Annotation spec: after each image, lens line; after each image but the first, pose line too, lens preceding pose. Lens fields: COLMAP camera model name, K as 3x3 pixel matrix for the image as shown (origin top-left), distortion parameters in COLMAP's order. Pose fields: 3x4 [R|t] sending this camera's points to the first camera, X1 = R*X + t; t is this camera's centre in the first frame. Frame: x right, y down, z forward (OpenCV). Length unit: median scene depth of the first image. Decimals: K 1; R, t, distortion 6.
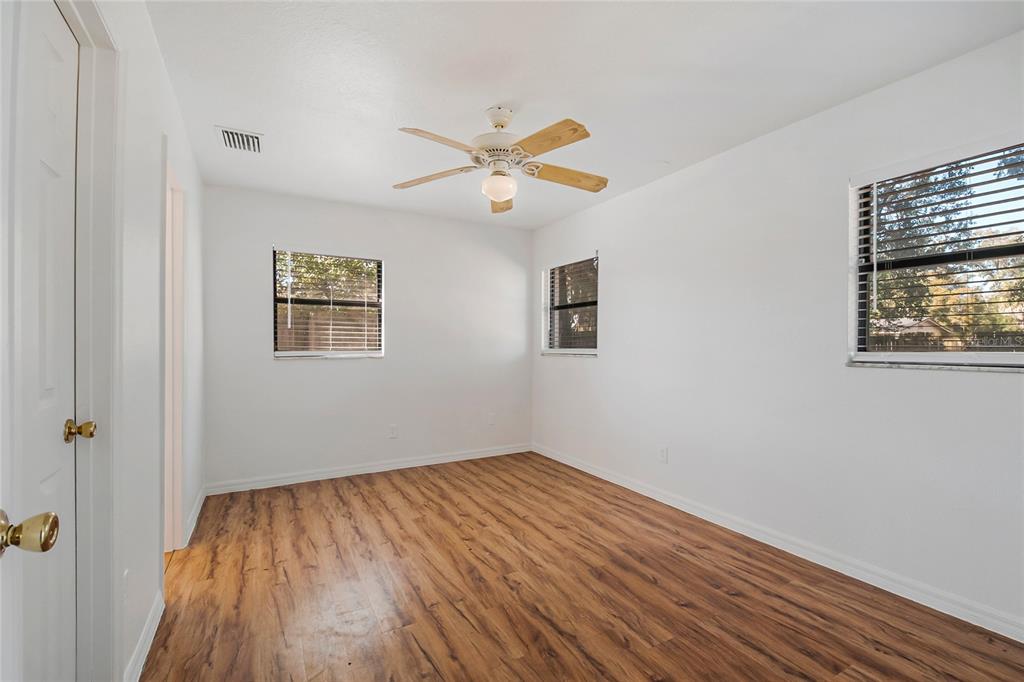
lens RADIAL K [[456.7, 0, 518.6], [0, 456.7, 347.6], [0, 0, 1]] dist [0.001558, -0.013221]
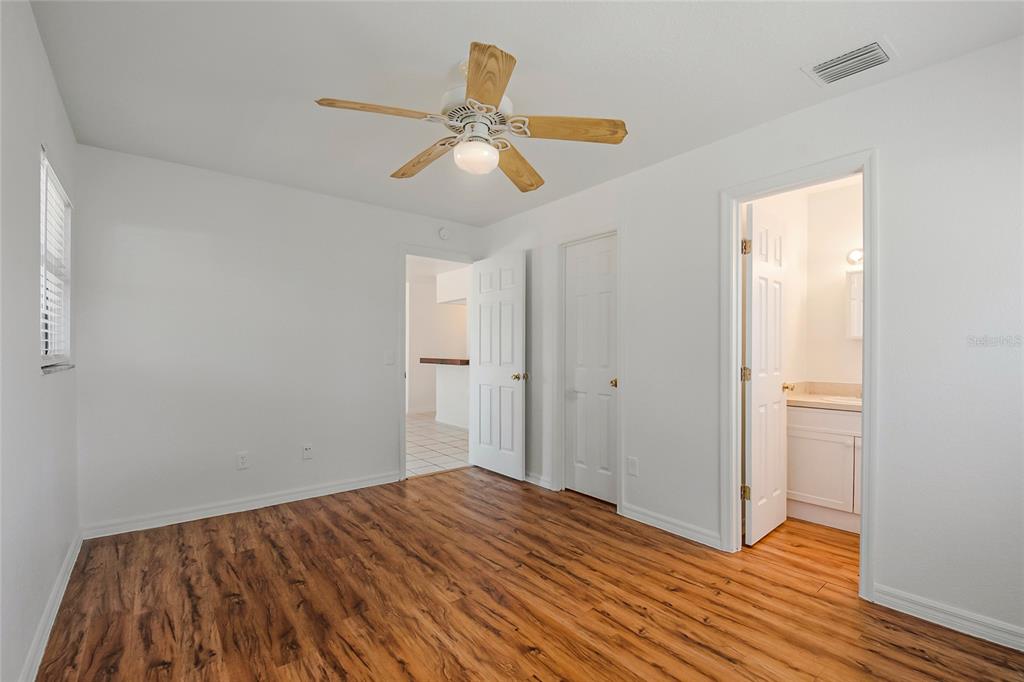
lens RADIAL K [[456.7, 0, 518.6], [0, 456.7, 347.6], [0, 0, 1]] dist [0.001558, -0.013221]
pose [[-0.985299, -0.003735, -0.170800, 0.021109], [-0.003569, 0.999993, -0.001277, -0.011337], [0.170803, -0.000648, -0.985305, 1.948867]]
